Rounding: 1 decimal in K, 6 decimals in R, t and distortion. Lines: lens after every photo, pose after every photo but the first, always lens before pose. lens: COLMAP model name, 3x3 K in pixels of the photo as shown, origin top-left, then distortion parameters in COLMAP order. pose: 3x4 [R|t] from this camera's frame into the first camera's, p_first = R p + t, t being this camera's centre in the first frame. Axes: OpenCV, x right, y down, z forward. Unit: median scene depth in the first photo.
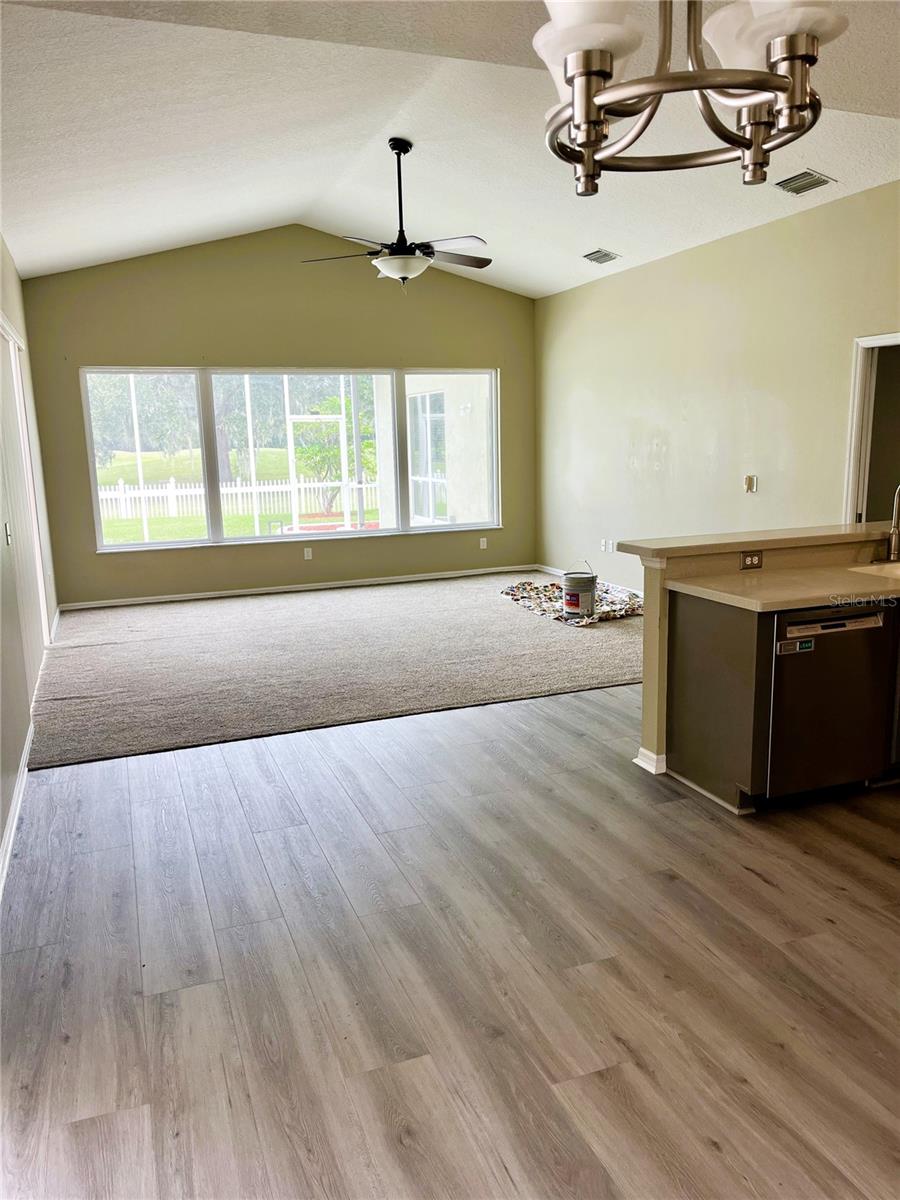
lens RADIAL K [[906.7, 0, 451.4], [0, 906.7, 603.4], [0, 0, 1]] dist [0.015893, -0.027360]
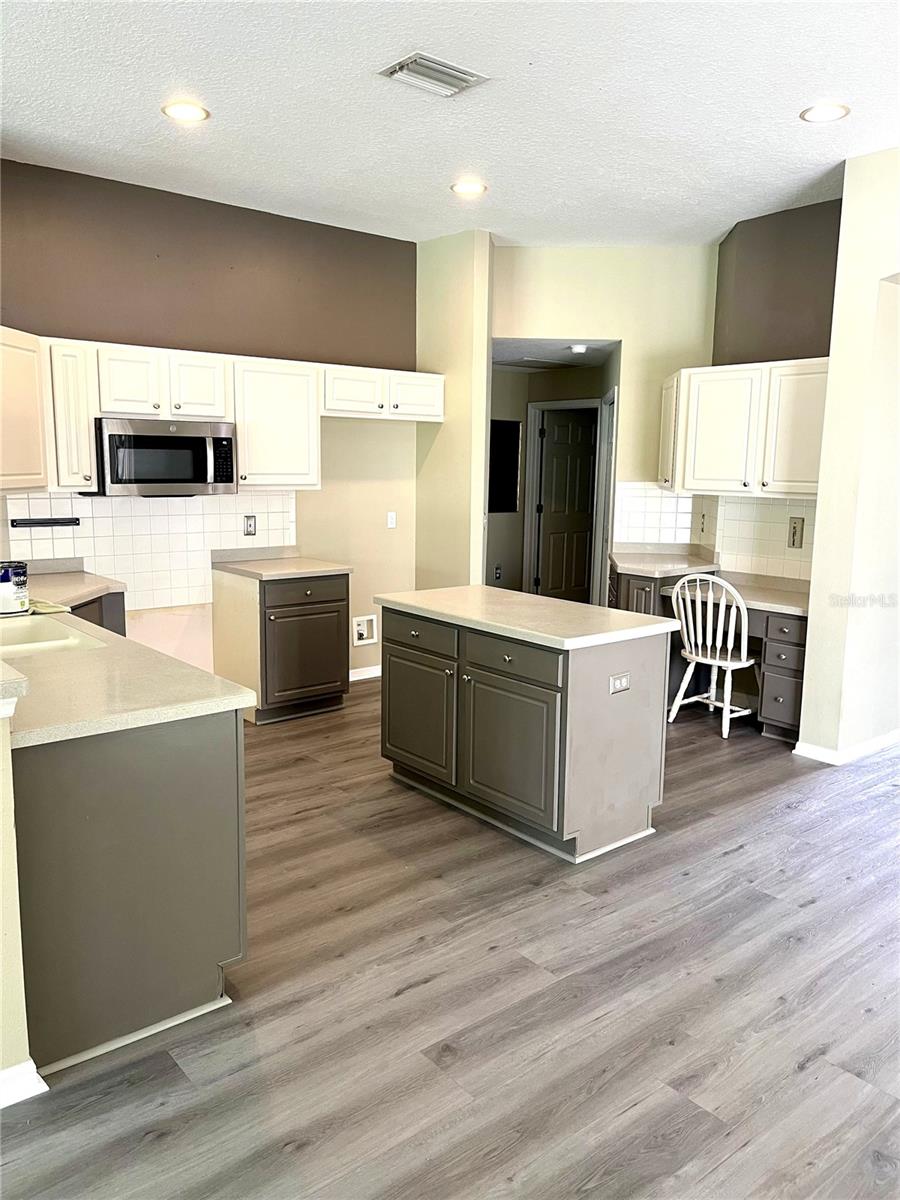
lens RADIAL K [[906.7, 0, 446.5], [0, 906.7, 600.6], [0, 0, 1]] dist [0.015893, -0.027360]
pose [[-0.311686, -0.130127, 0.941233, -0.495845], [0.176795, 0.965338, 0.192004, -0.238798], [-0.933593, 0.226250, -0.277877, 1.344772]]
